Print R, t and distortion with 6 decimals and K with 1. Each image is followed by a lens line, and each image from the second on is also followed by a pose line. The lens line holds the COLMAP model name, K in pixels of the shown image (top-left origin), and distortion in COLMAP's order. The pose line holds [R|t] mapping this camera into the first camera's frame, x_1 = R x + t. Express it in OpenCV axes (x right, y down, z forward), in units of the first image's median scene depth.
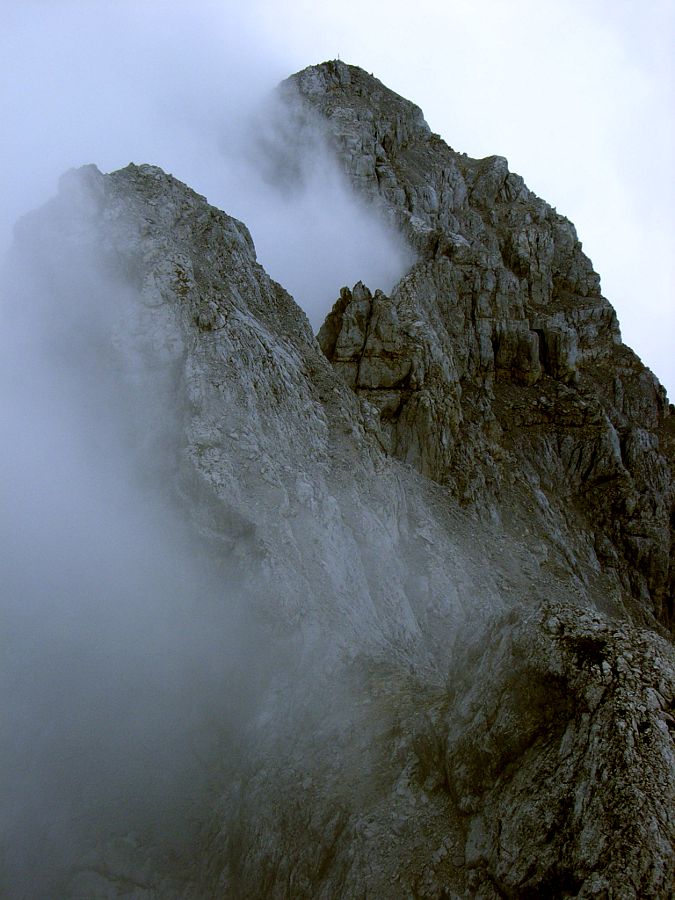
lens RADIAL K [[1300.8, 0, 336.9], [0, 1300.8, 449.2], [0, 0, 1]] dist [0.019005, 0.000000]
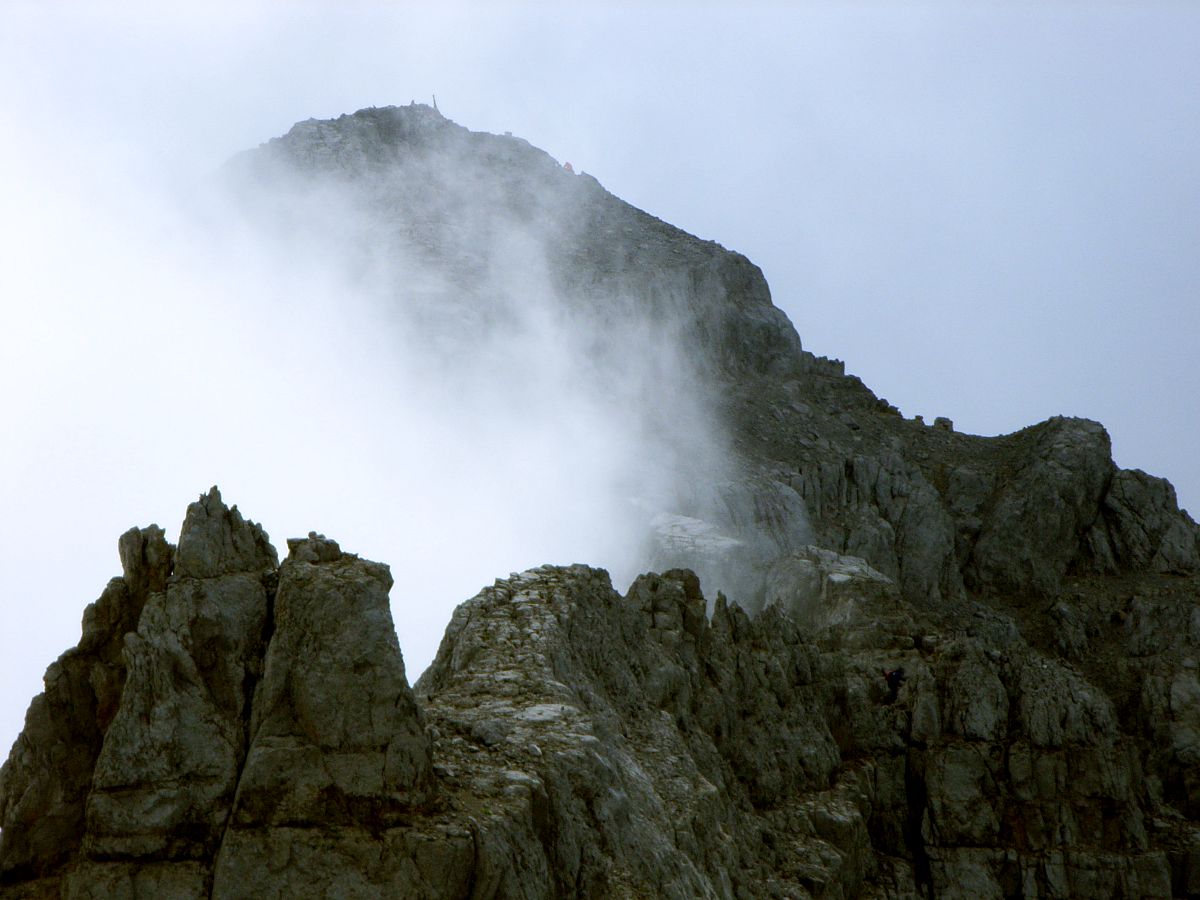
lens RADIAL K [[4786.8, 0, 601.6], [0, 4786.8, 450.2], [0, 0, 1]] dist [0.452721, 0.000000]
pose [[0.996746, -0.079711, 0.011958, 0.042212], [0.080172, 0.965125, -0.249212, 0.036496], [0.008324, 0.249360, 0.968375, 0.148342]]
